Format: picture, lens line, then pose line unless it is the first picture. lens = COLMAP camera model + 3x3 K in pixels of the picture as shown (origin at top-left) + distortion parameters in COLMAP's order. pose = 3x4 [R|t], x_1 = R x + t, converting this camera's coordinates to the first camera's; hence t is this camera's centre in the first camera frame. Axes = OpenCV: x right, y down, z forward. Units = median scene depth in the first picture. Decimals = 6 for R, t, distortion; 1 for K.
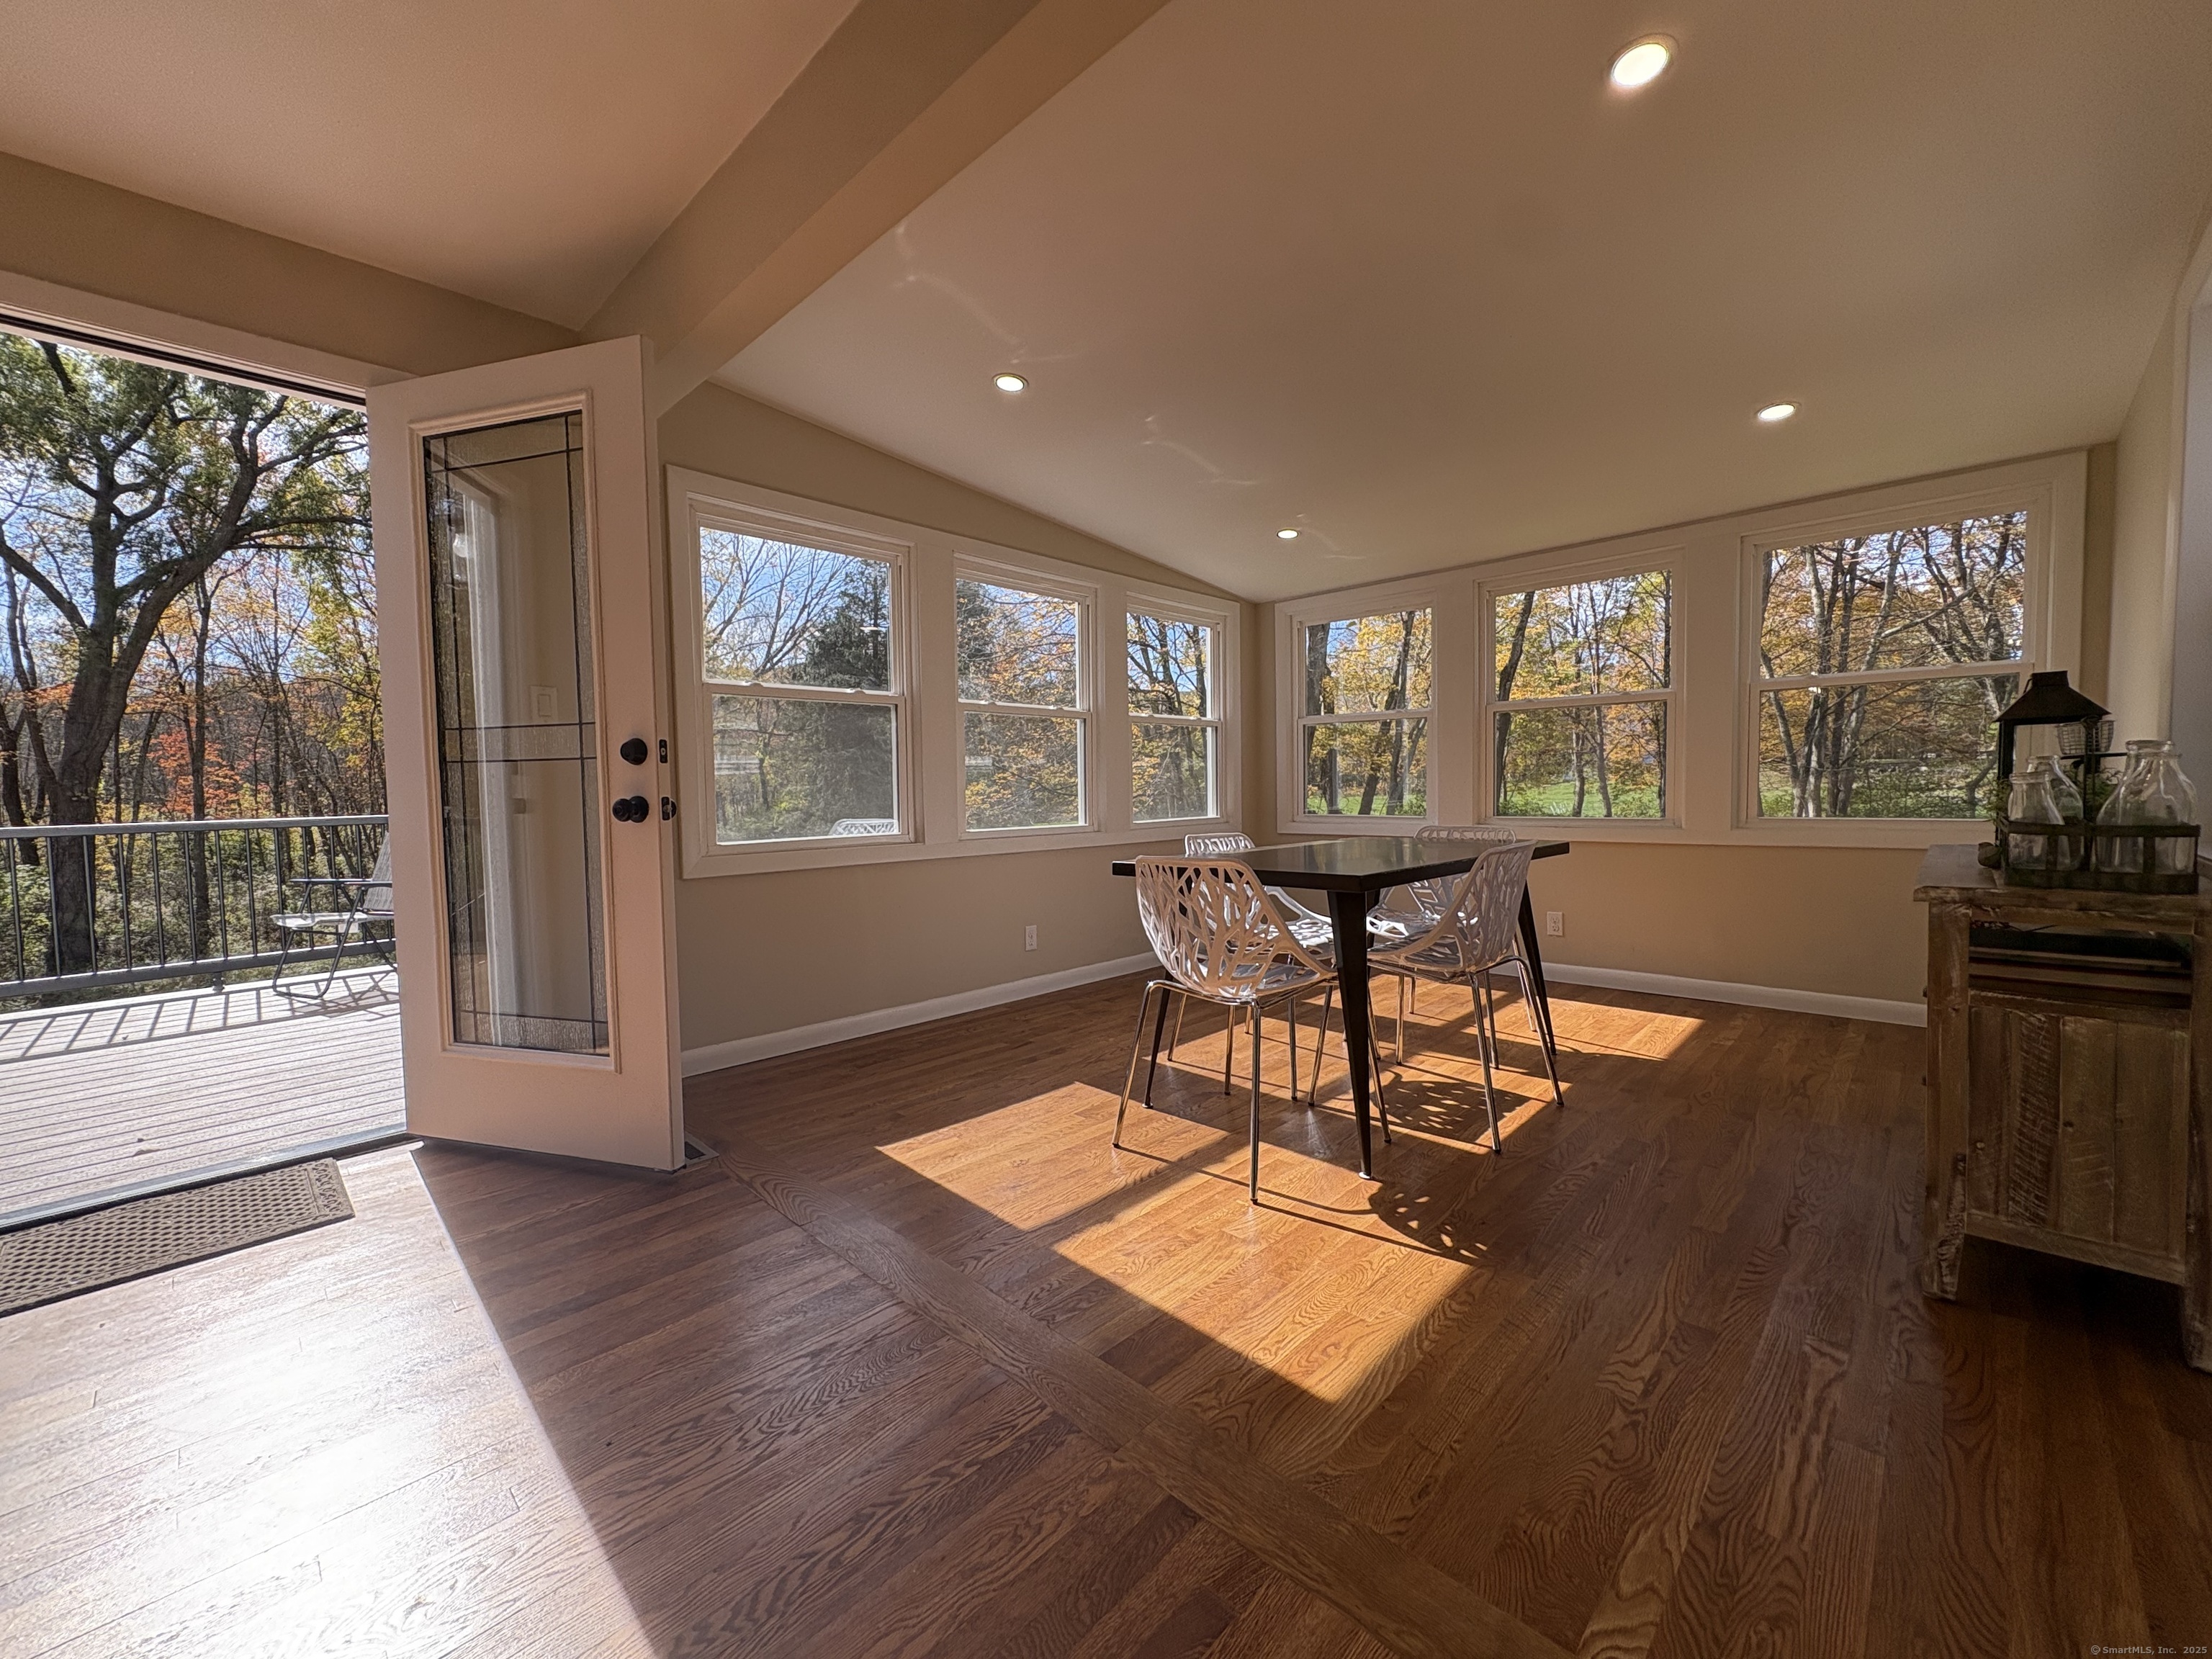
lens RADIAL K [[878.0, 0, 1104.8], [0, 878.0, 827.7], [0, 0, 1]] dist [0.000400, 0.000540]
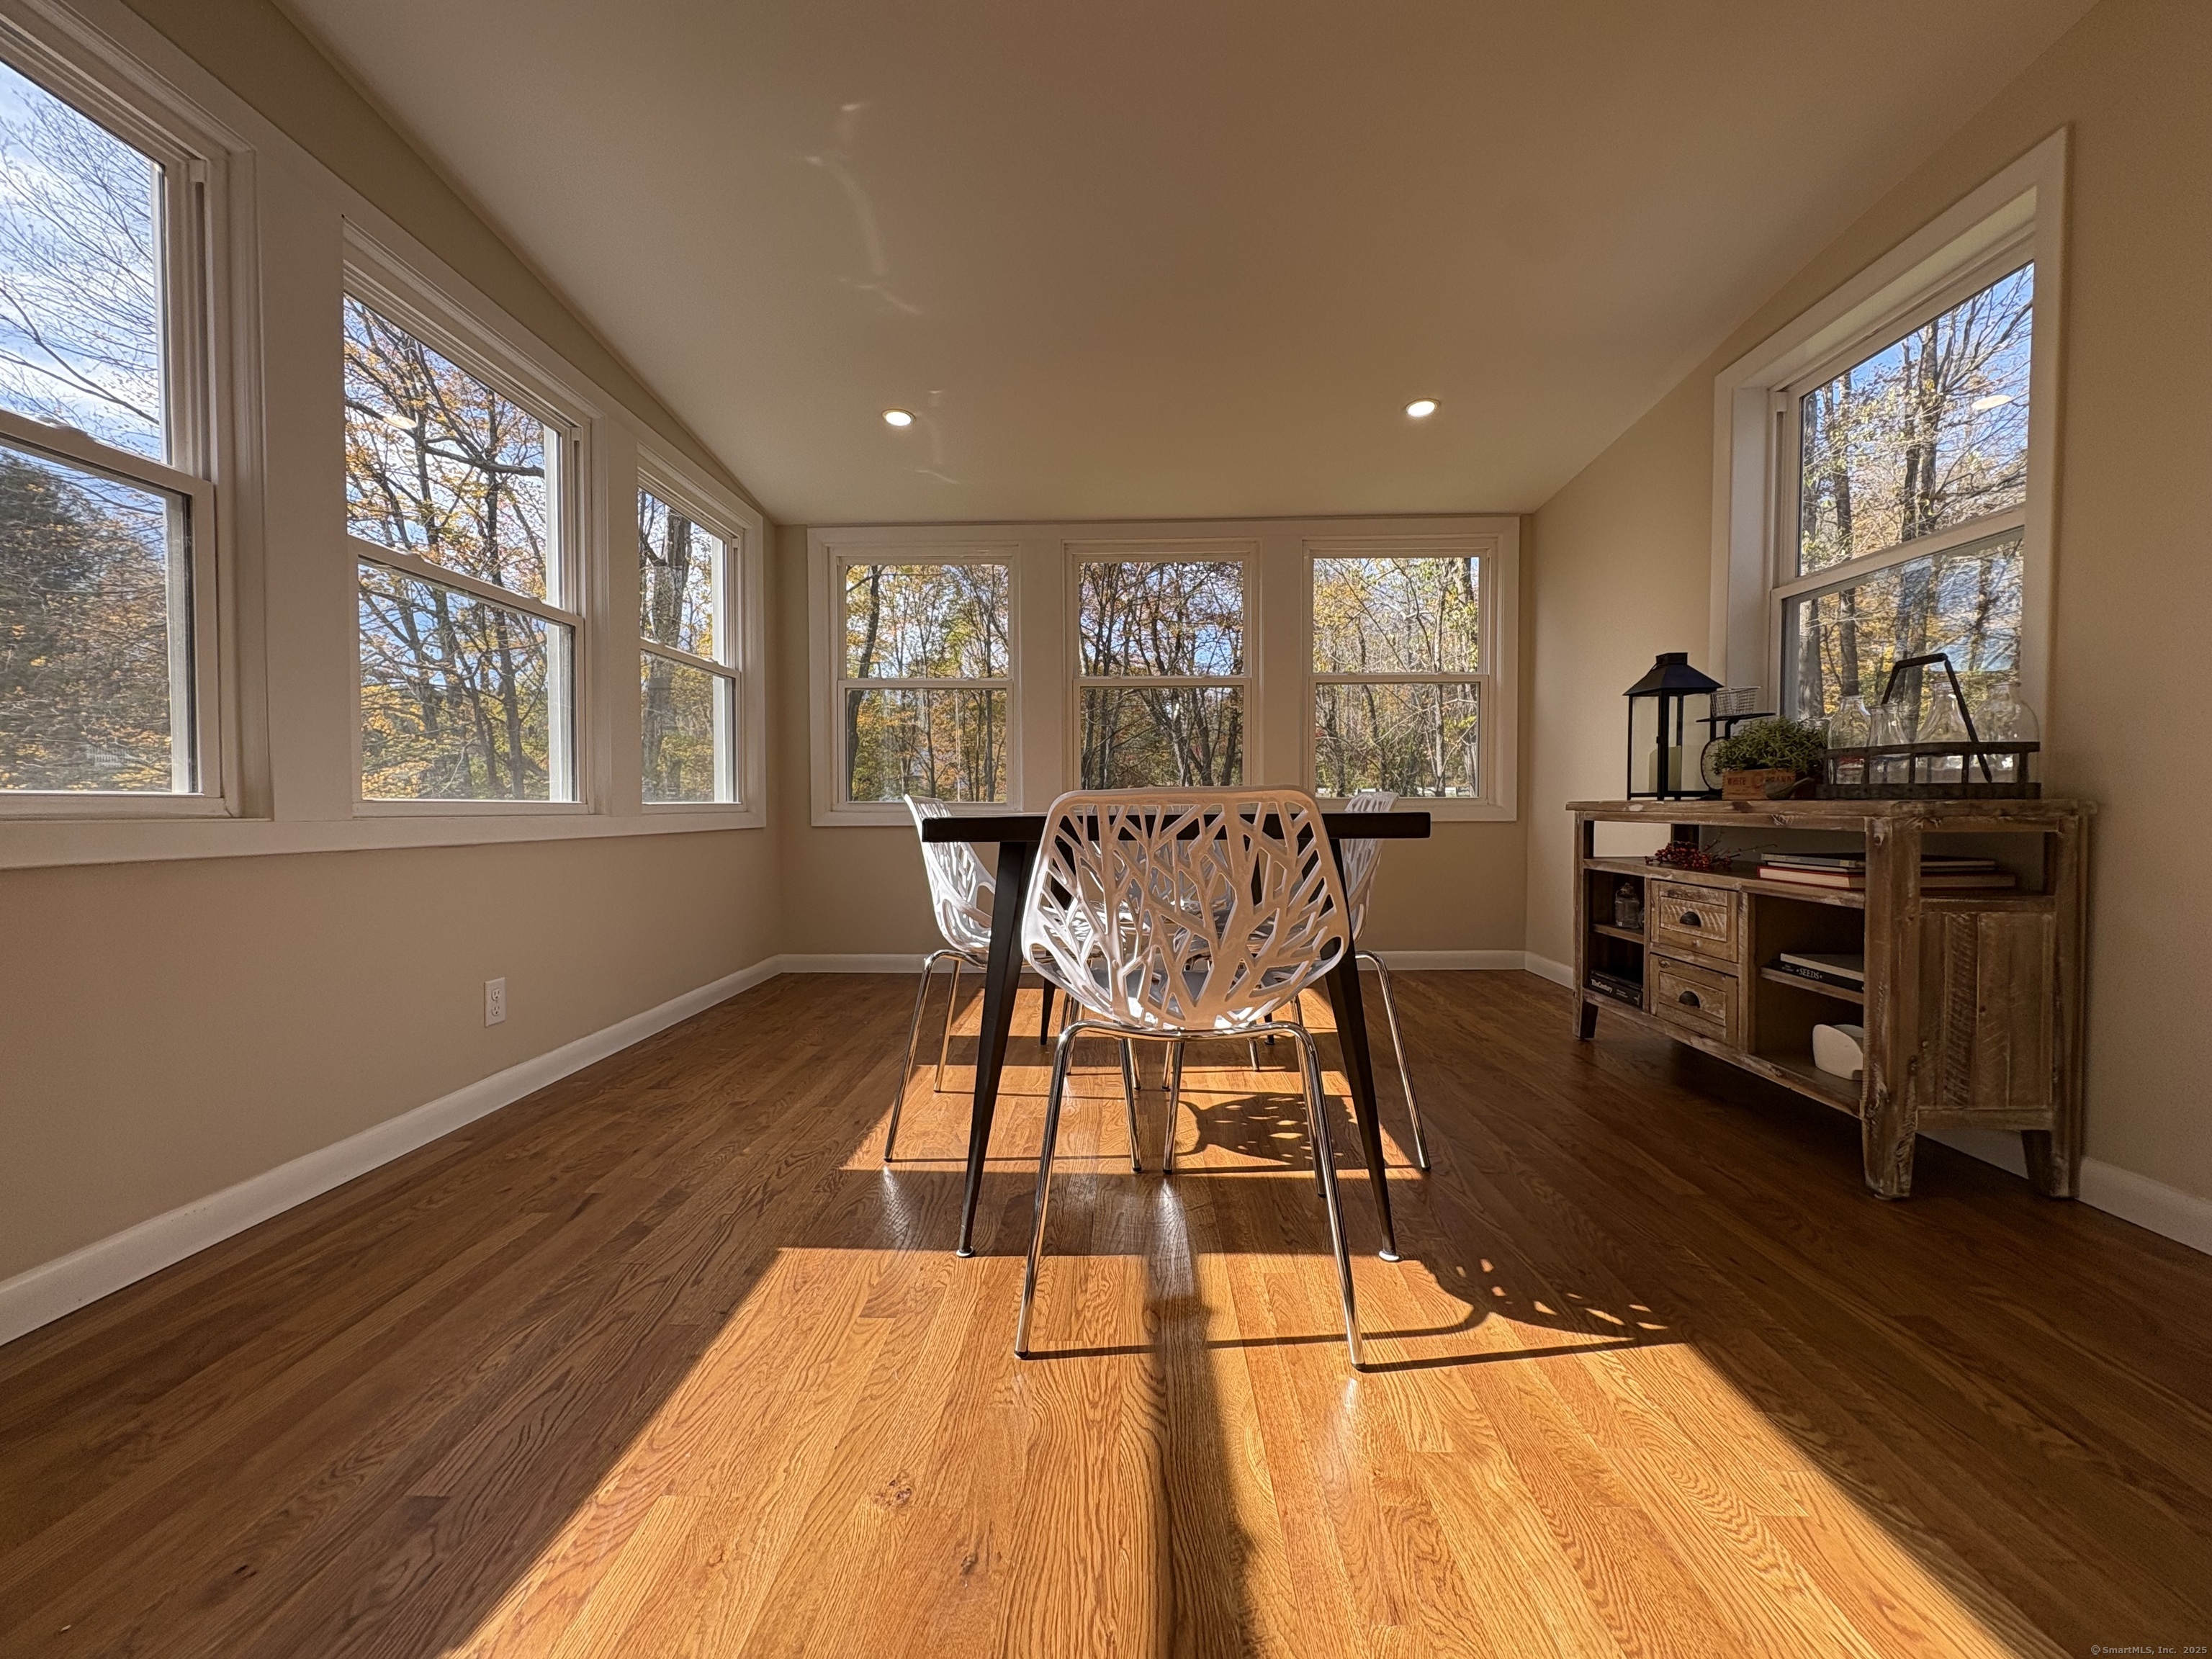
lens RADIAL K [[881.9, 0, 1109.6], [0, 881.9, 824.2], [0, 0, 1]] dist [0.000457, 0.000383]
pose [[0.735545, -0.001764, 0.677473, -0.258859], [0.023471, 0.999463, -0.022881, 0.054601], [-0.677069, 0.032731, 0.735192, 0.494870]]
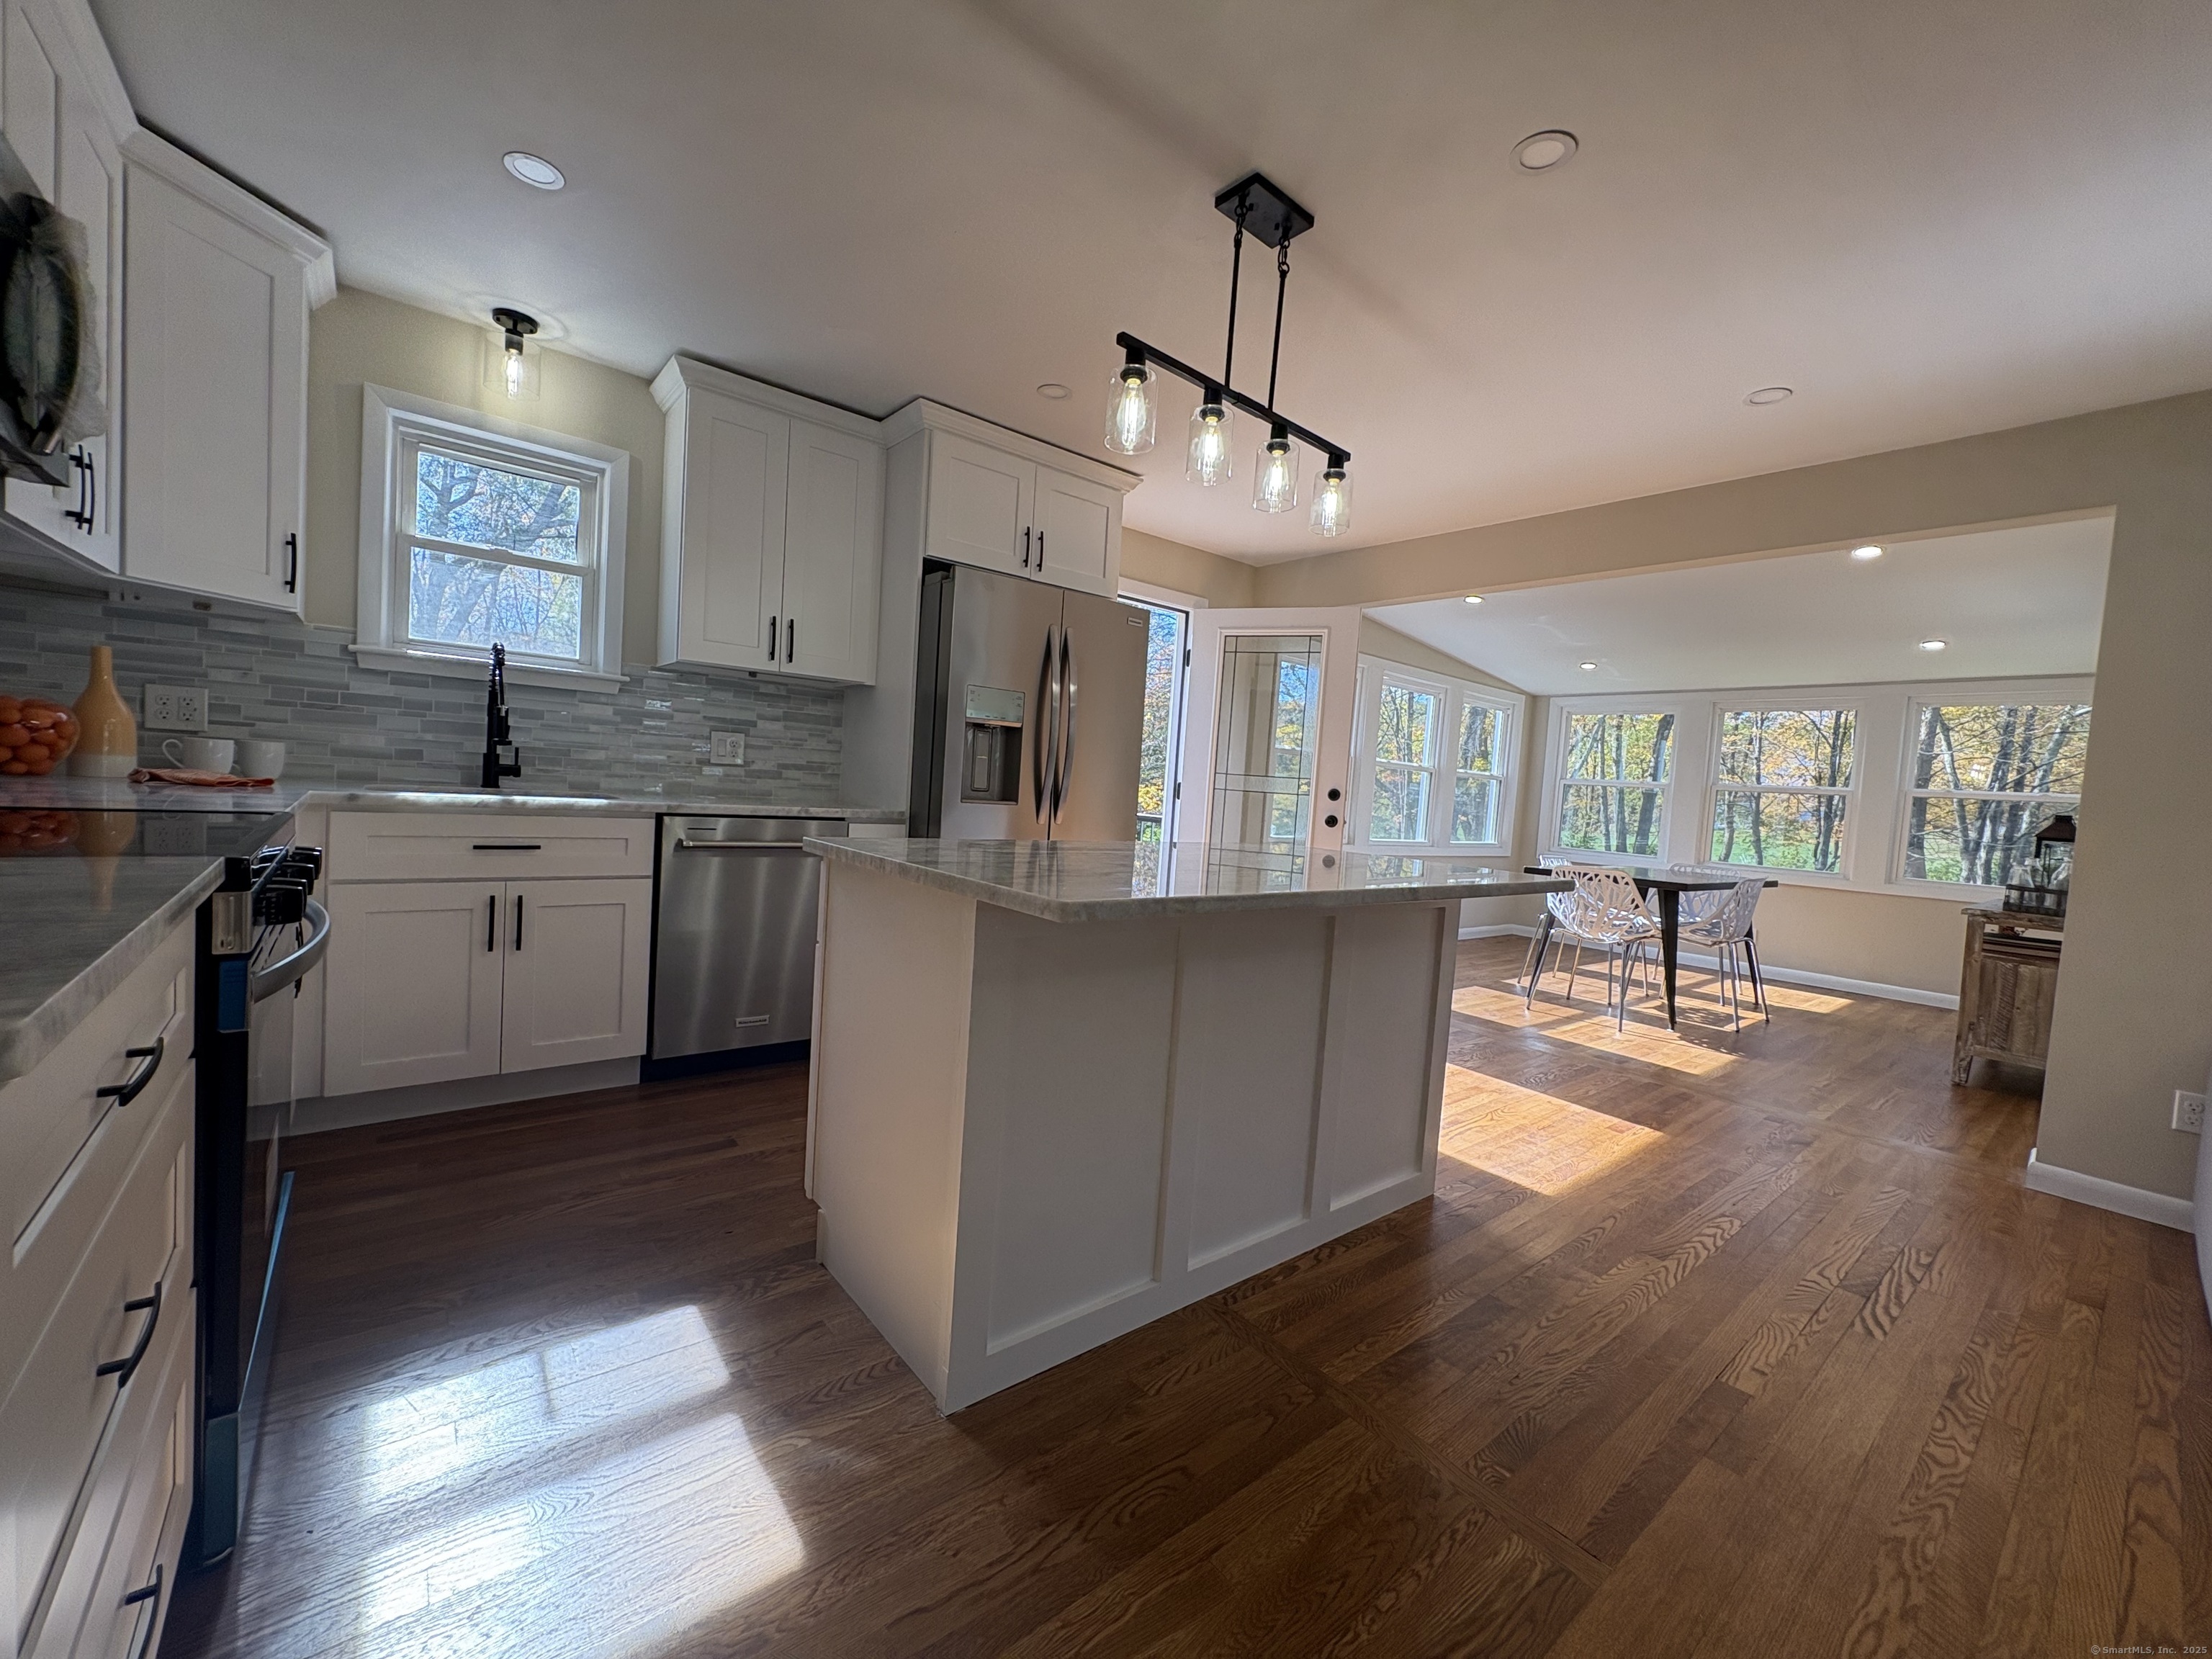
lens RADIAL K [[878.0, 0, 1104.8], [0, 878.0, 827.7], [0, 0, 1]] dist [0.000400, 0.000540]
pose [[0.989586, 0.089682, -0.112590, -0.647814], [-0.089960, 0.995942, 0.002614, 0.030184], [0.112368, 0.007542, 0.993638, -0.934813]]
